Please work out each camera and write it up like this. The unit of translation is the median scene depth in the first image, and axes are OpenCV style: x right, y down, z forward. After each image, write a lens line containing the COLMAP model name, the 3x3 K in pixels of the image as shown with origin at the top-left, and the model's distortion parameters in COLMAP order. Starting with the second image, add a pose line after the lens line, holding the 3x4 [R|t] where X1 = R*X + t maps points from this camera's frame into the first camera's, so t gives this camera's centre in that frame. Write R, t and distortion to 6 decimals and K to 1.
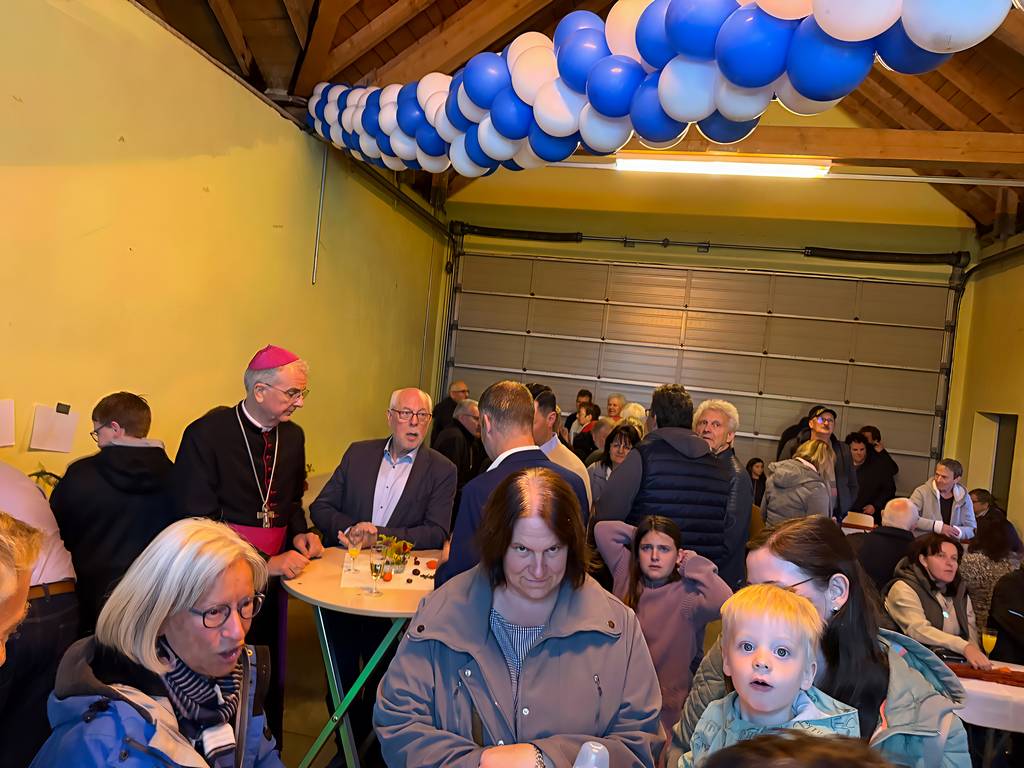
lens RADIAL K [[715.4, 0, 504.8], [0, 715.4, 389.9], [0, 0, 1]] dist [0.029053, -0.047803]
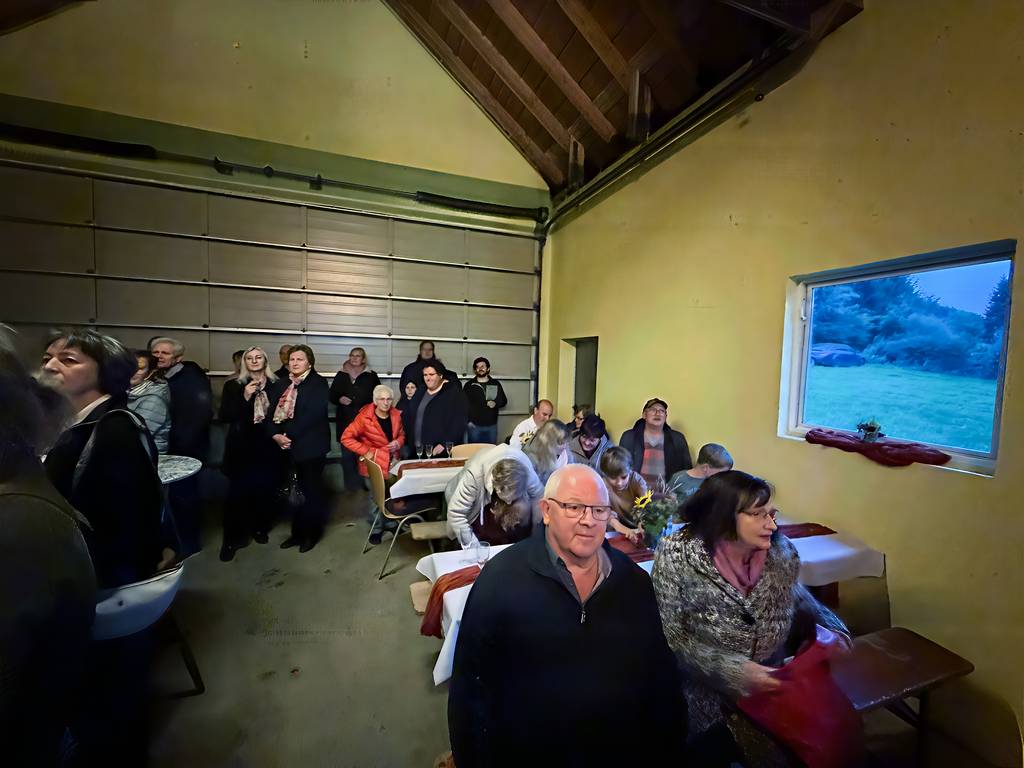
lens RADIAL K [[408.9, 0, 502.4], [0, 408.9, 383.2], [0, 0, 1]] dist [-0.002168, -0.000408]
pose [[0.865112, -0.094742, 0.492549, 0.479597], [0.063560, 0.994790, 0.079710, 0.088062], [-0.497535, -0.037652, 0.866627, 0.955464]]
